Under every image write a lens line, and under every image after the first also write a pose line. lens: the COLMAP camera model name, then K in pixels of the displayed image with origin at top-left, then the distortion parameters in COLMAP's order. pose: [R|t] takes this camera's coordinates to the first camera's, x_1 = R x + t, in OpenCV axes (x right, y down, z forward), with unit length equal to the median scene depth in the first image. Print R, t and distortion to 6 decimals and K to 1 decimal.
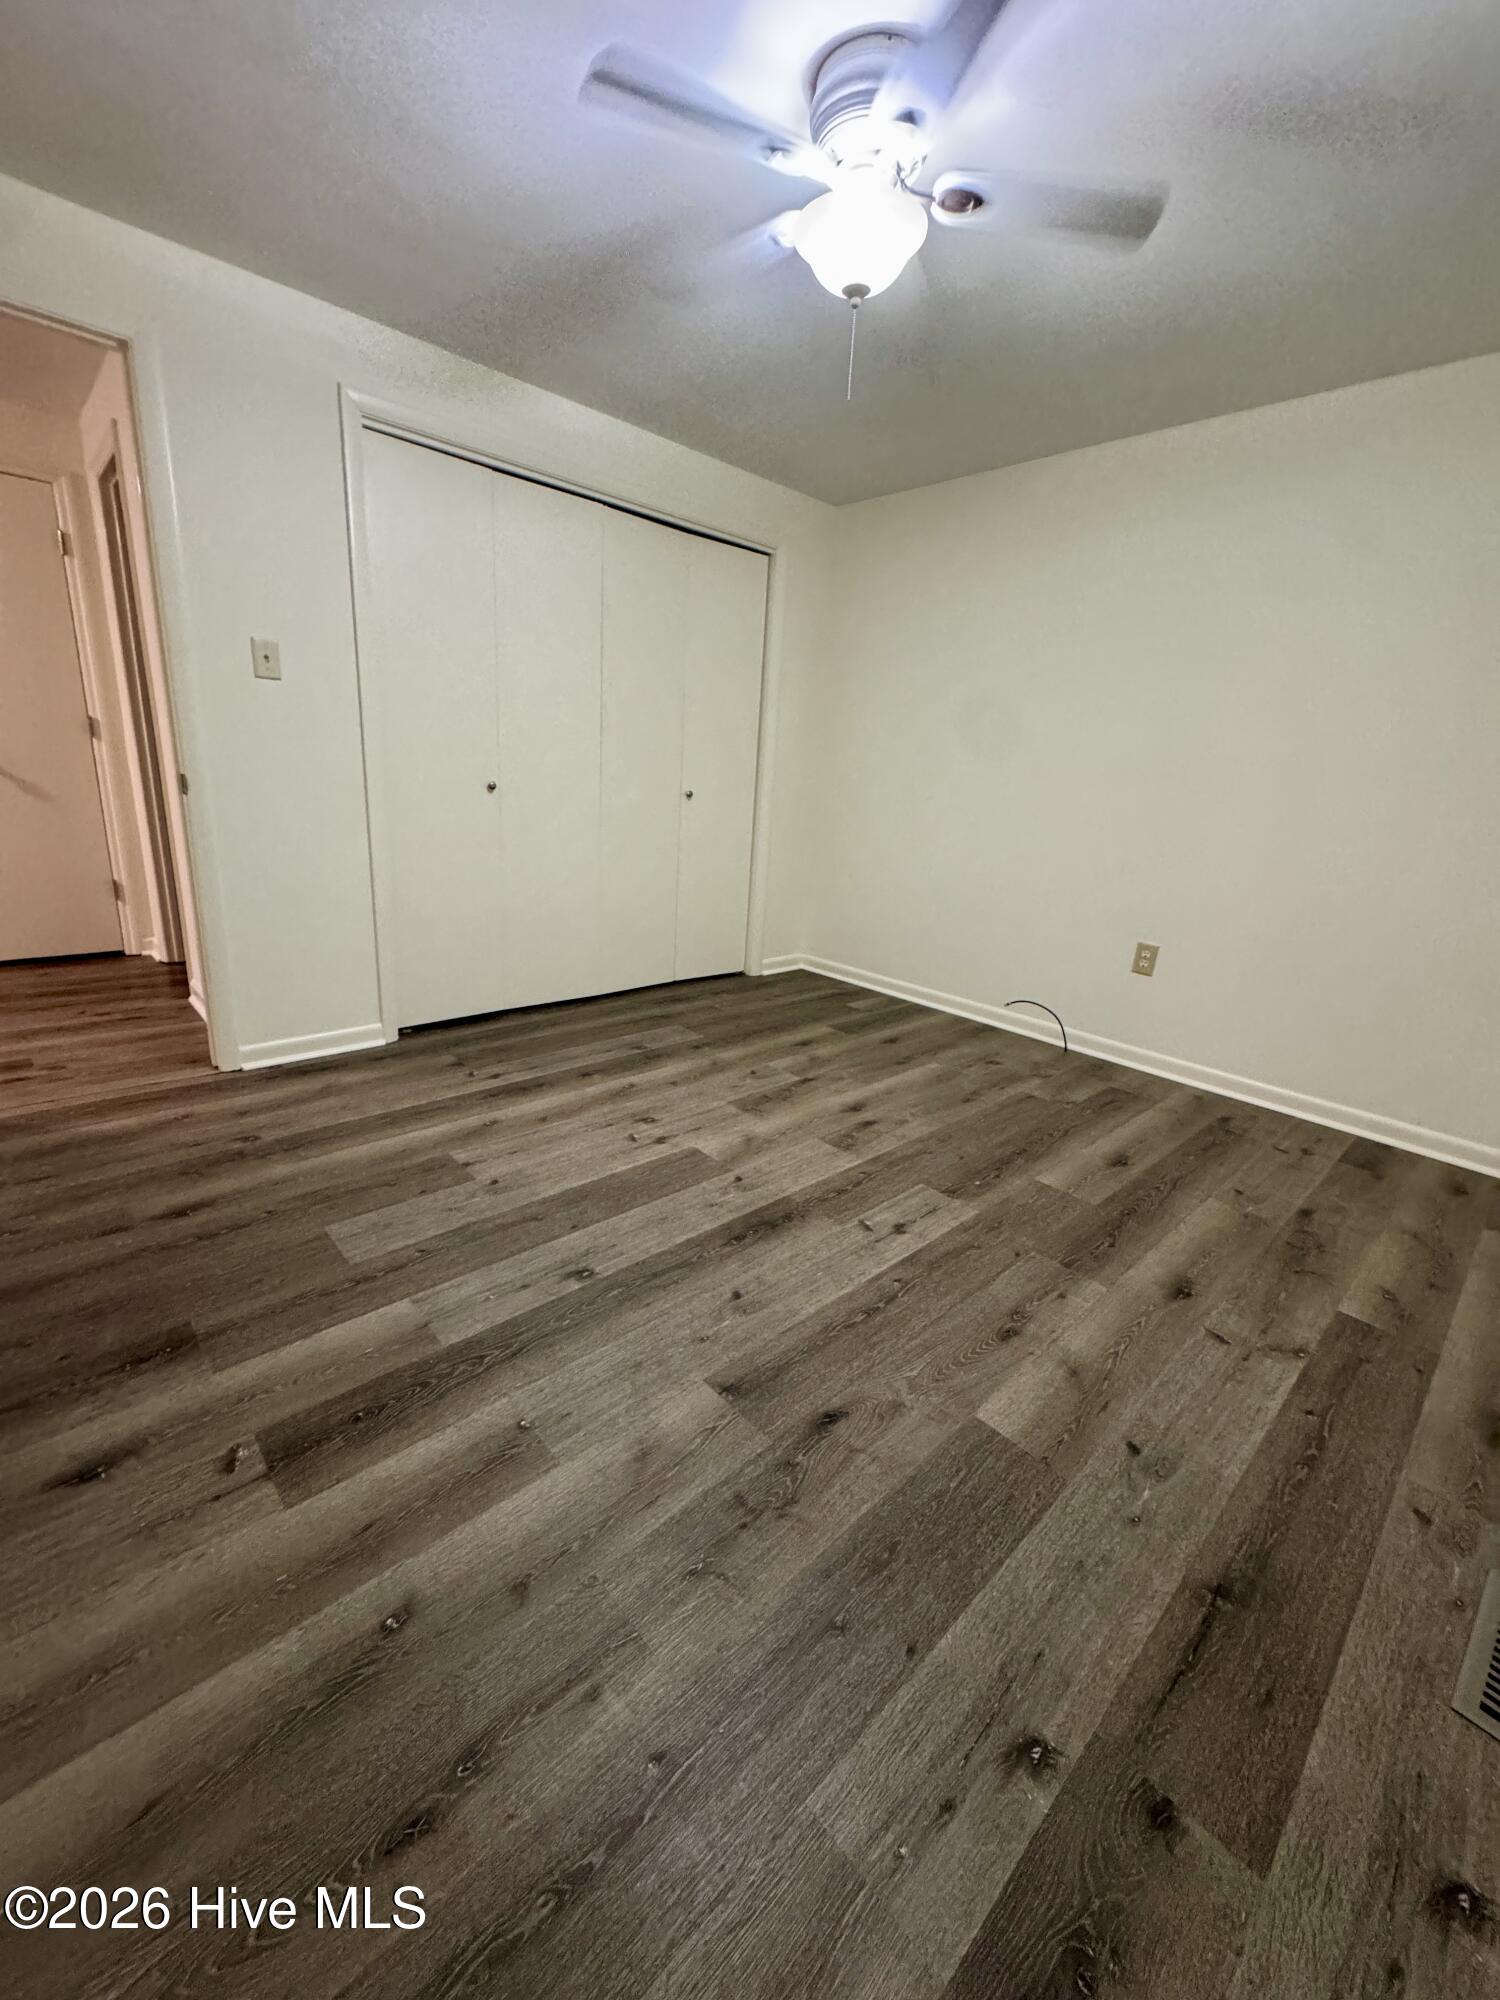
lens RADIAL K [[799.3, 0, 747.2], [0, 799.3, 989.4], [0, 0, 1]] dist [-0.004726, 0.000711]
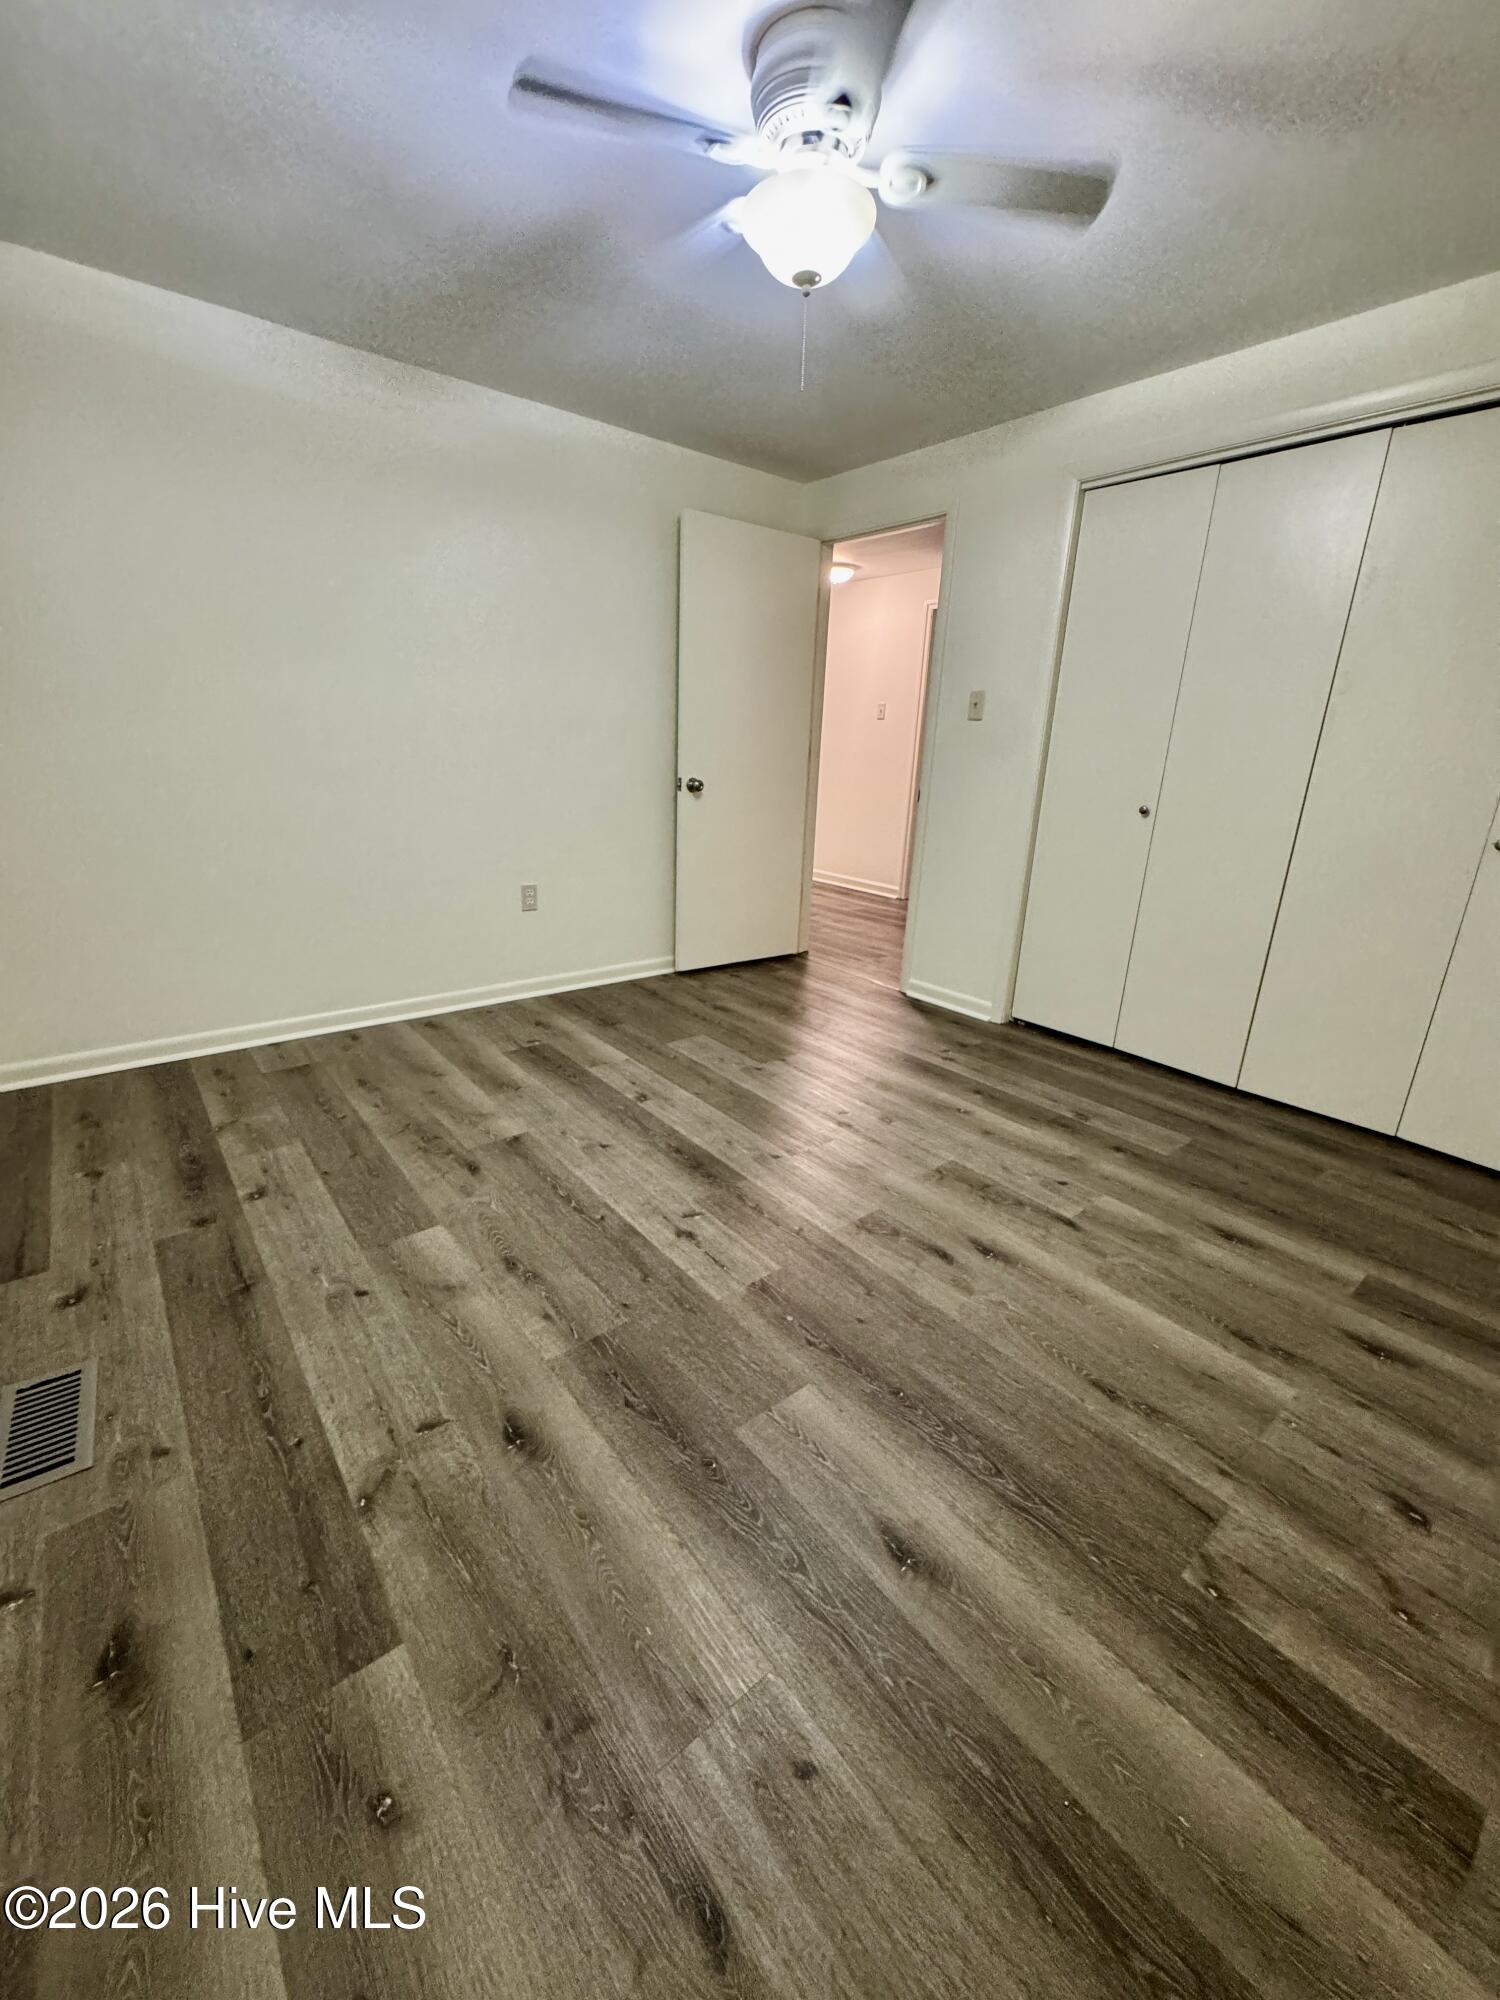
lens RADIAL K [[799.3, 0, 755.2], [0, 799.3, 1002.1], [0, 0, 1]] dist [-0.004726, 0.000711]
pose [[-0.061554, 0.249787, -0.966342, 1.022972], [-0.305273, 0.917070, 0.256496, -0.226304], [0.950273, 0.310787, 0.019804, 0.948904]]
